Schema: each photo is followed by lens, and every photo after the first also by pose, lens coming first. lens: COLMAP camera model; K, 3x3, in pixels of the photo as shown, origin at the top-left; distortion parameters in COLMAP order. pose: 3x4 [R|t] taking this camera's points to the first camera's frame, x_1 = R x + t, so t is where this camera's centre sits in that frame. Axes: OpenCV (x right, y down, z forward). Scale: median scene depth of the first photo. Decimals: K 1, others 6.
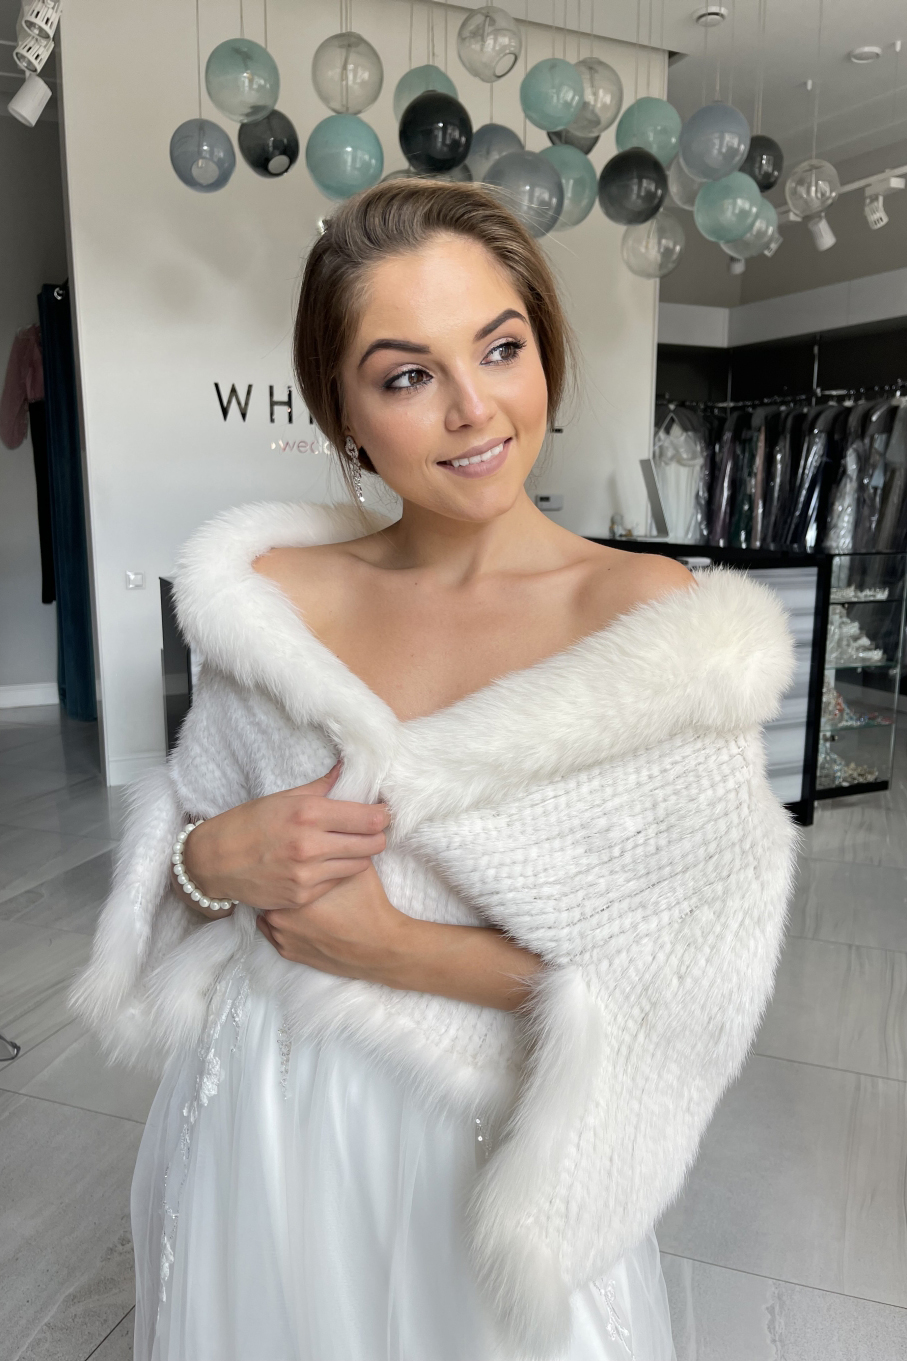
lens RADIAL K [[1061.3, 0, 442.5], [0, 1061.3, 700.0], [0, 0, 1]] dist [0.013905, -0.034485]
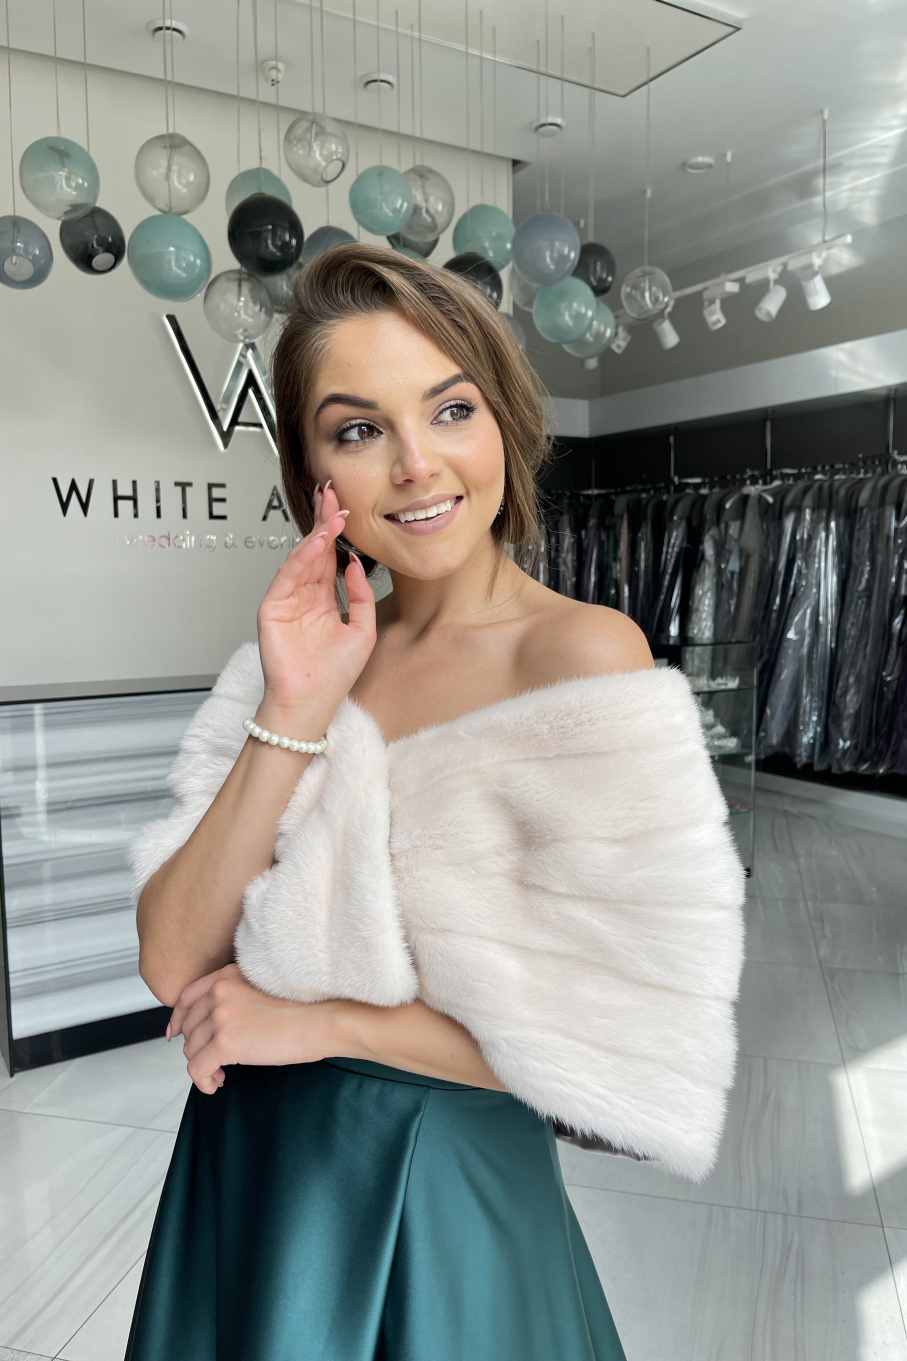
lens RADIAL K [[1067.0, 0, 460.6], [0, 1067.0, 688.7], [0, 0, 1]] dist [0.003012, -0.002578]
pose [[0.993281, -0.024547, 0.113093, 0.041917], [0.033715, 0.996234, -0.079879, -0.021800], [-0.110706, 0.083155, 0.990368, 0.024591]]
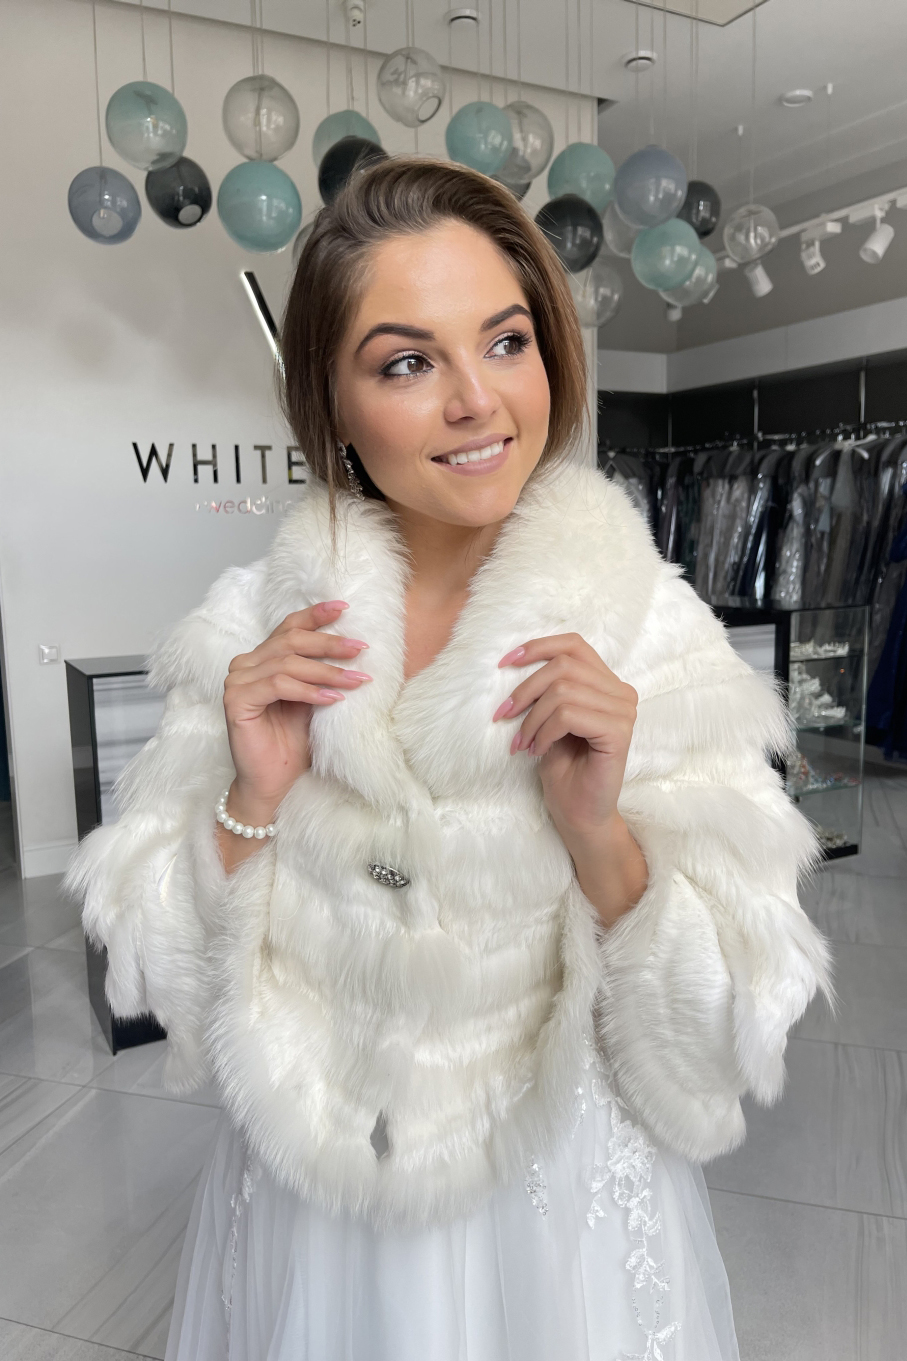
lens RADIAL K [[1064.4, 0, 444.1], [0, 1064.4, 688.2], [0, 0, 1]] dist [0.012624, -0.025545]
pose [[0.998368, -0.029797, 0.048716, 0.008920], [0.032179, 0.998288, -0.048849, -0.029669], [-0.047177, 0.050337, 0.997617, 0.063793]]
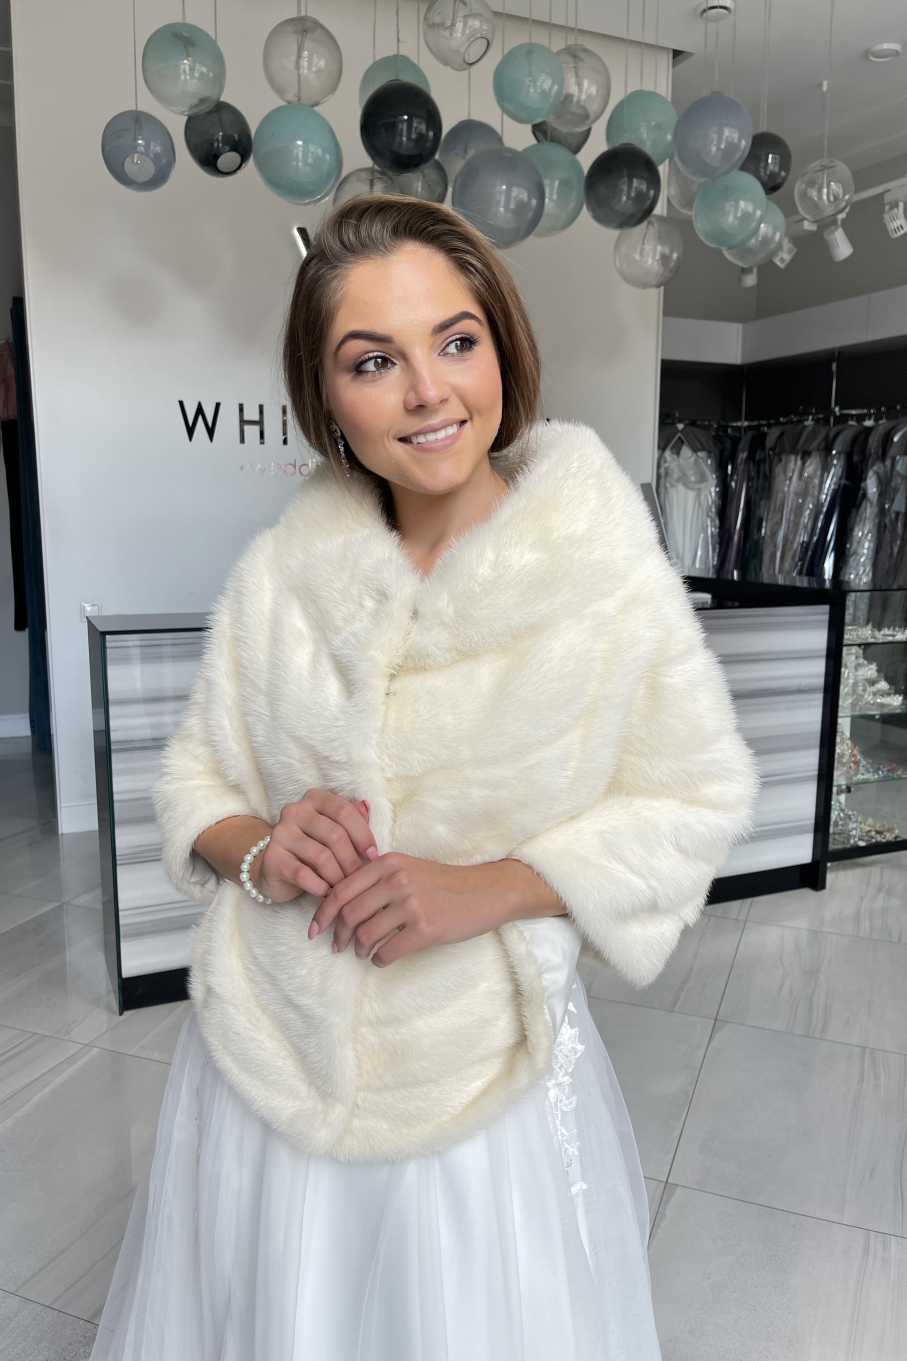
lens RADIAL K [[1064.4, 0, 444.1], [0, 1064.4, 688.2], [0, 0, 1]] dist [0.012624, -0.025545]
pose [[0.999777, 0.007327, -0.019813, 0.042551], [-0.007834, 0.999641, -0.025632, -0.027279], [0.019618, 0.025781, 0.999475, 0.087391]]
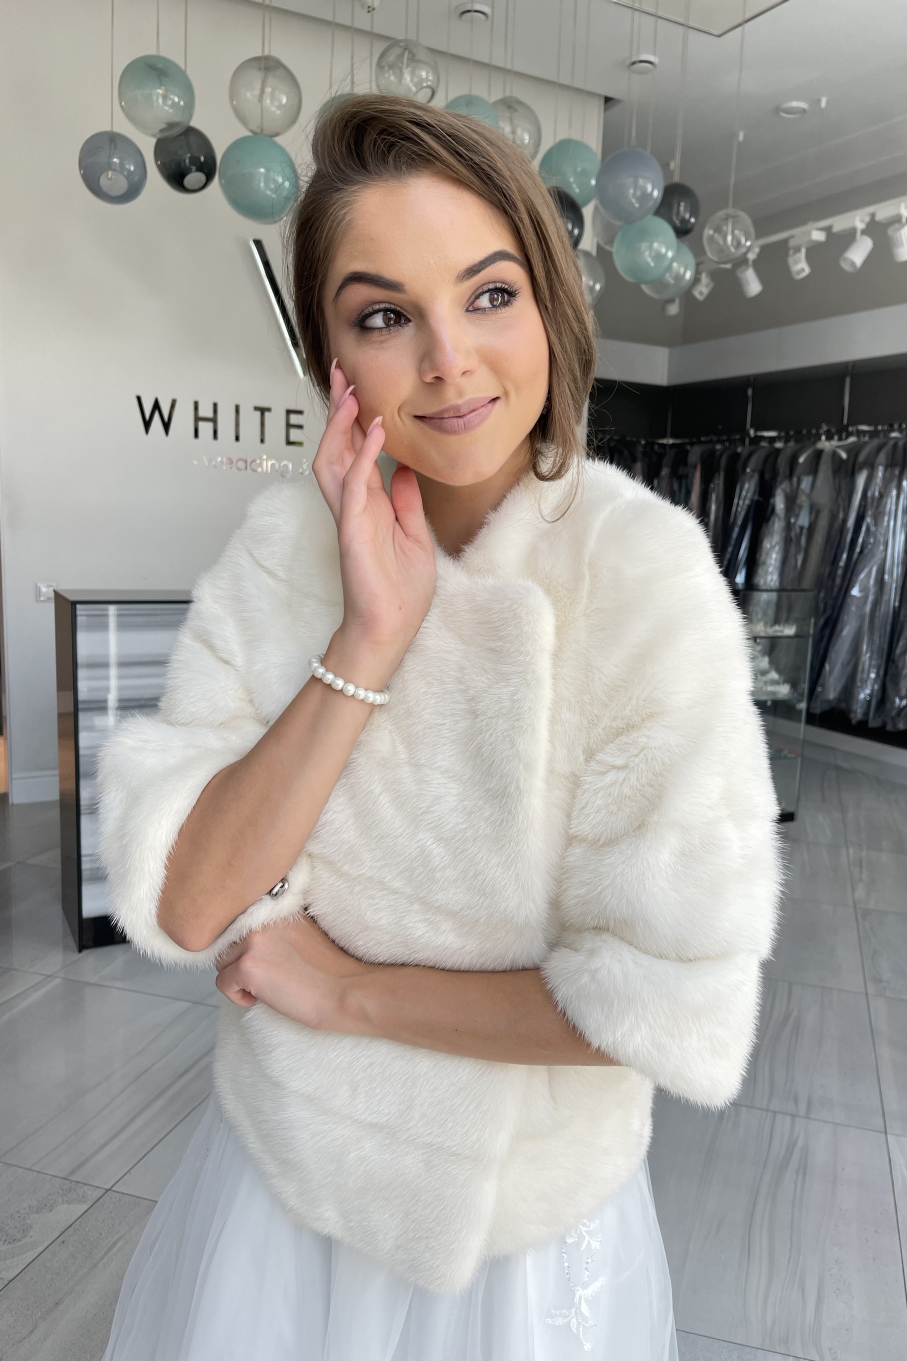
lens RADIAL K [[1065.1, 0, 487.9], [0, 1065.1, 691.3], [0, 0, 1]] dist [-0.001143, -0.007070]
pose [[0.996702, 0.025654, 0.076988, 0.045812], [-0.023210, 0.999203, -0.032472, -0.000142], [-0.077760, 0.030578, 0.996503, -0.000516]]
